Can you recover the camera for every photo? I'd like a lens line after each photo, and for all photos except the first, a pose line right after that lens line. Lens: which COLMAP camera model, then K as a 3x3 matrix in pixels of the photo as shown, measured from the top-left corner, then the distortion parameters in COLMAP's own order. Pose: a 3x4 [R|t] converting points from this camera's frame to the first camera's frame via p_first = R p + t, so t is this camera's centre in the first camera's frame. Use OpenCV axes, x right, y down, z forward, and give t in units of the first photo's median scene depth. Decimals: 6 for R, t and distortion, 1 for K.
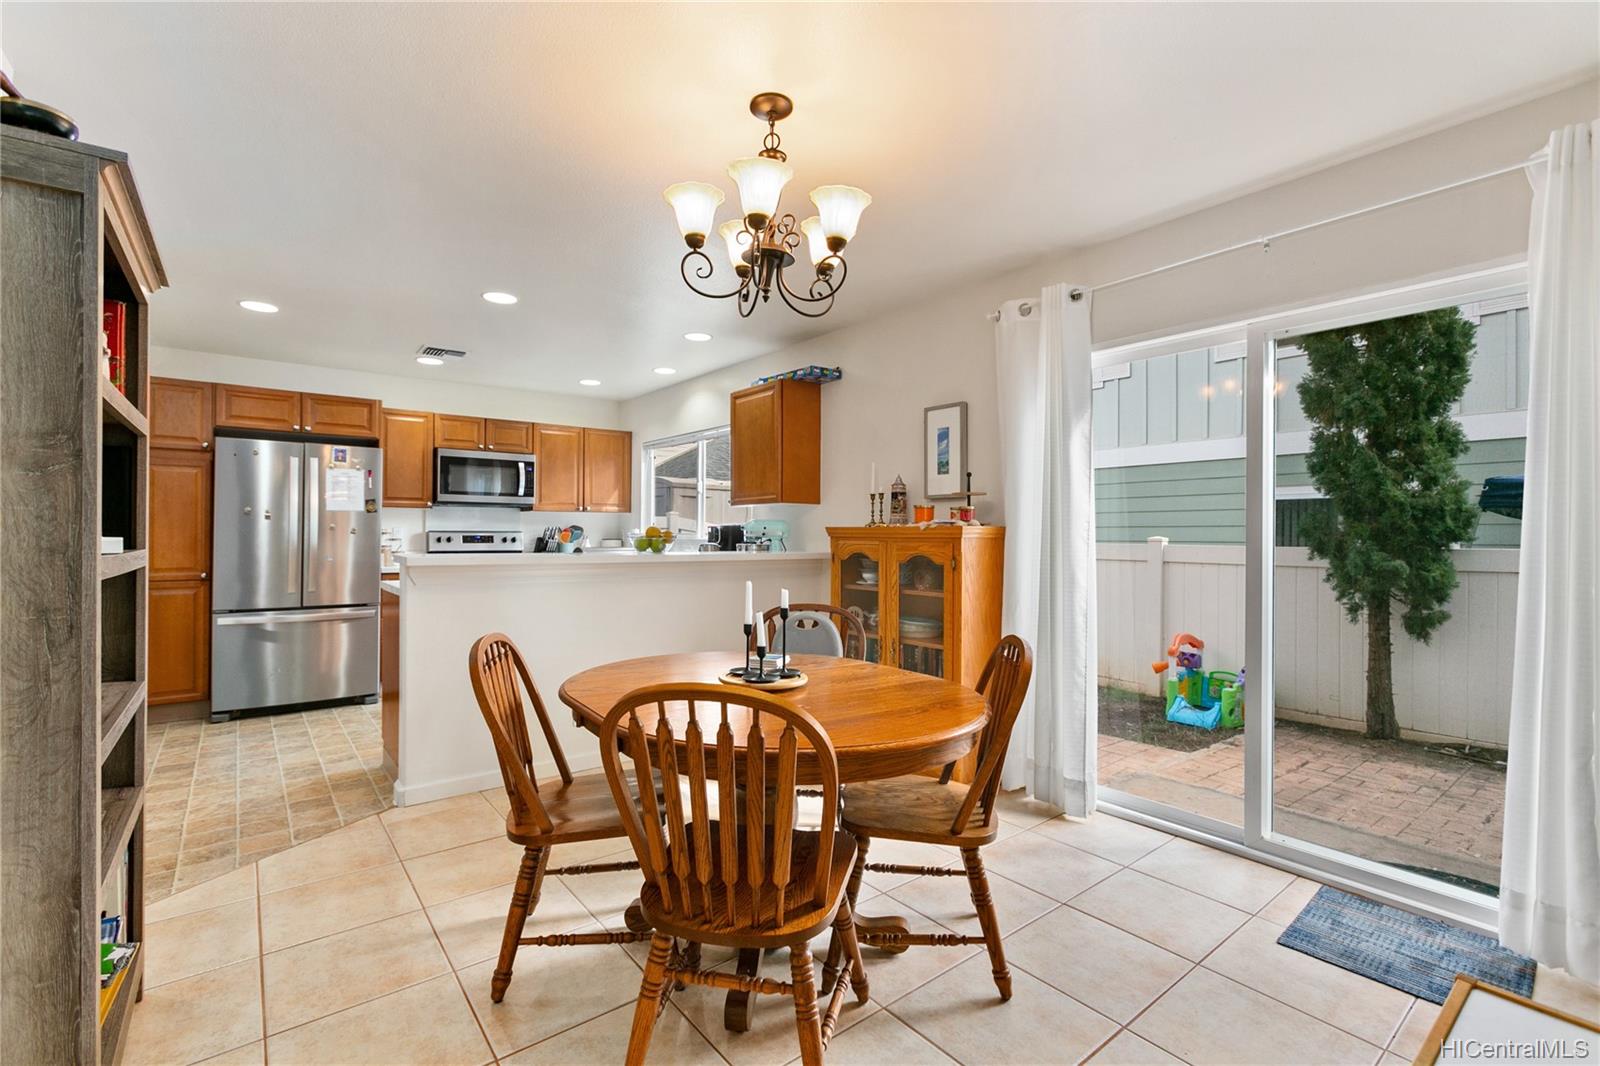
lens RADIAL K [[703.6, 0, 801.1], [0, 703.6, 534.5], [0, 0, 1]] dist [0.001818, 0.001152]
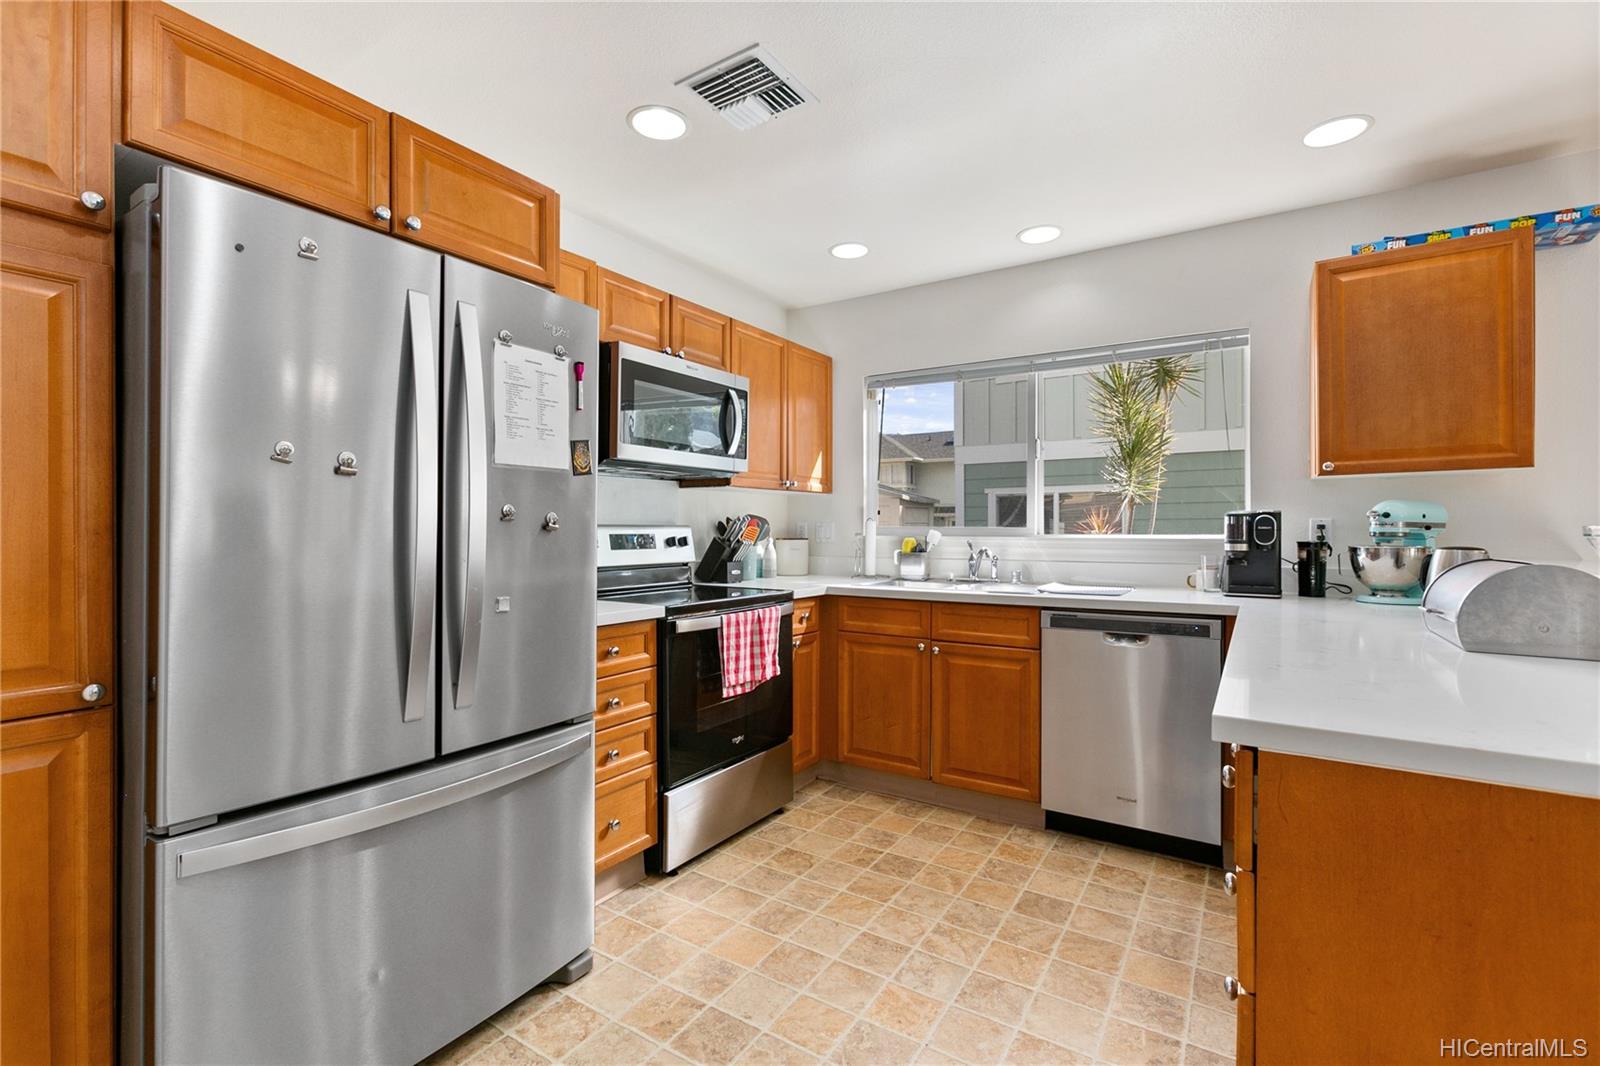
lens RADIAL K [[703.6, 0, 800.5], [0, 703.6, 531.0], [0, 0, 1]] dist [0.001818, 0.001152]
pose [[0.947371, -0.003324, 0.320120, -0.628122], [0.002796, 0.999994, 0.002111, -0.001361], [-0.320125, -0.001104, 0.947375, 0.612584]]
